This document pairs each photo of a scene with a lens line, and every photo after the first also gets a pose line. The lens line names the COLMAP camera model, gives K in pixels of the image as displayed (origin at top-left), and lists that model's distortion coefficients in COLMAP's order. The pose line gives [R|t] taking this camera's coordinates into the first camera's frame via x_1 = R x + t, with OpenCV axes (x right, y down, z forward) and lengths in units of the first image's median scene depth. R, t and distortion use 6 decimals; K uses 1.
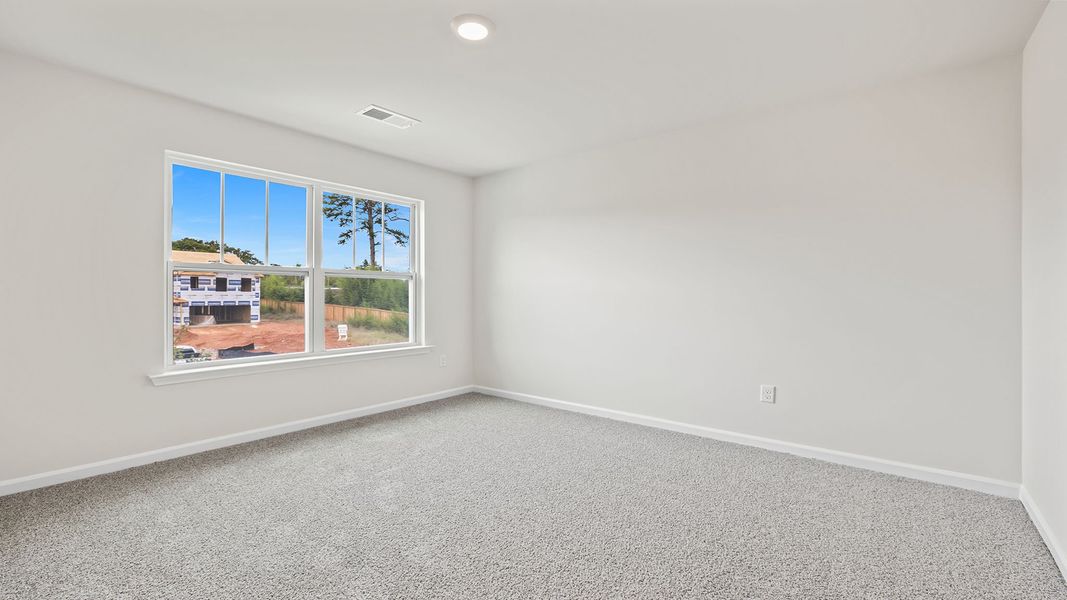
lens RADIAL K [[443.6, 0, 531.4], [0, 443.6, 293.9], [0, 0, 1]] dist [0.000986, 0.000128]
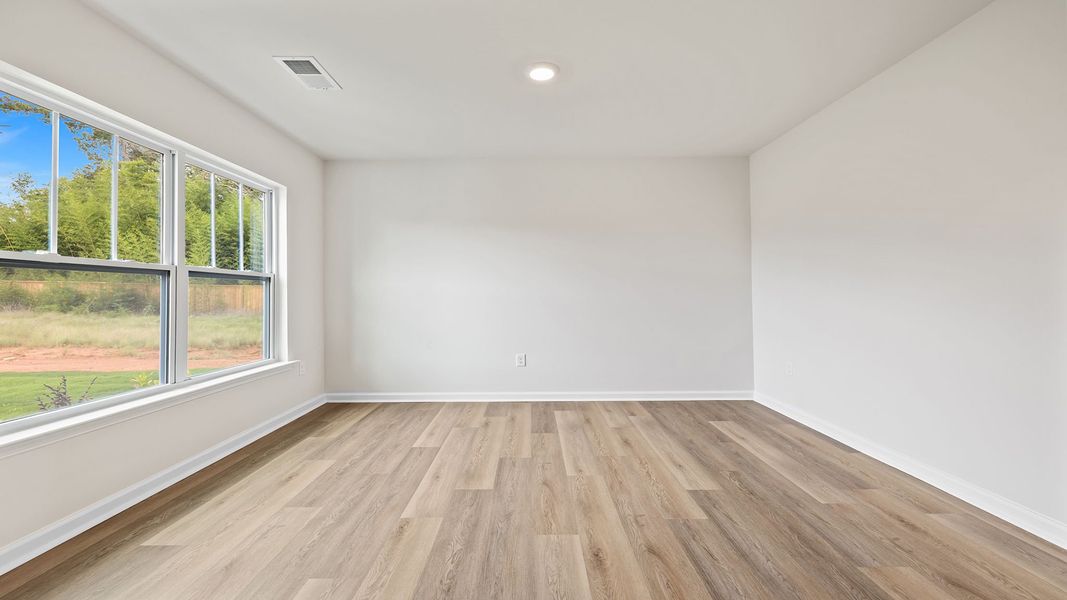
lens RADIAL K [[443.6, 0, 531.4], [0, 443.6, 293.9], [0, 0, 1]] dist [0.000986, 0.000128]
pose [[0.769760, -0.012850, 0.638204, -0.640480], [0.015405, 0.999880, 0.001552, -0.006069], [-0.638148, 0.008637, 0.769865, 0.095556]]
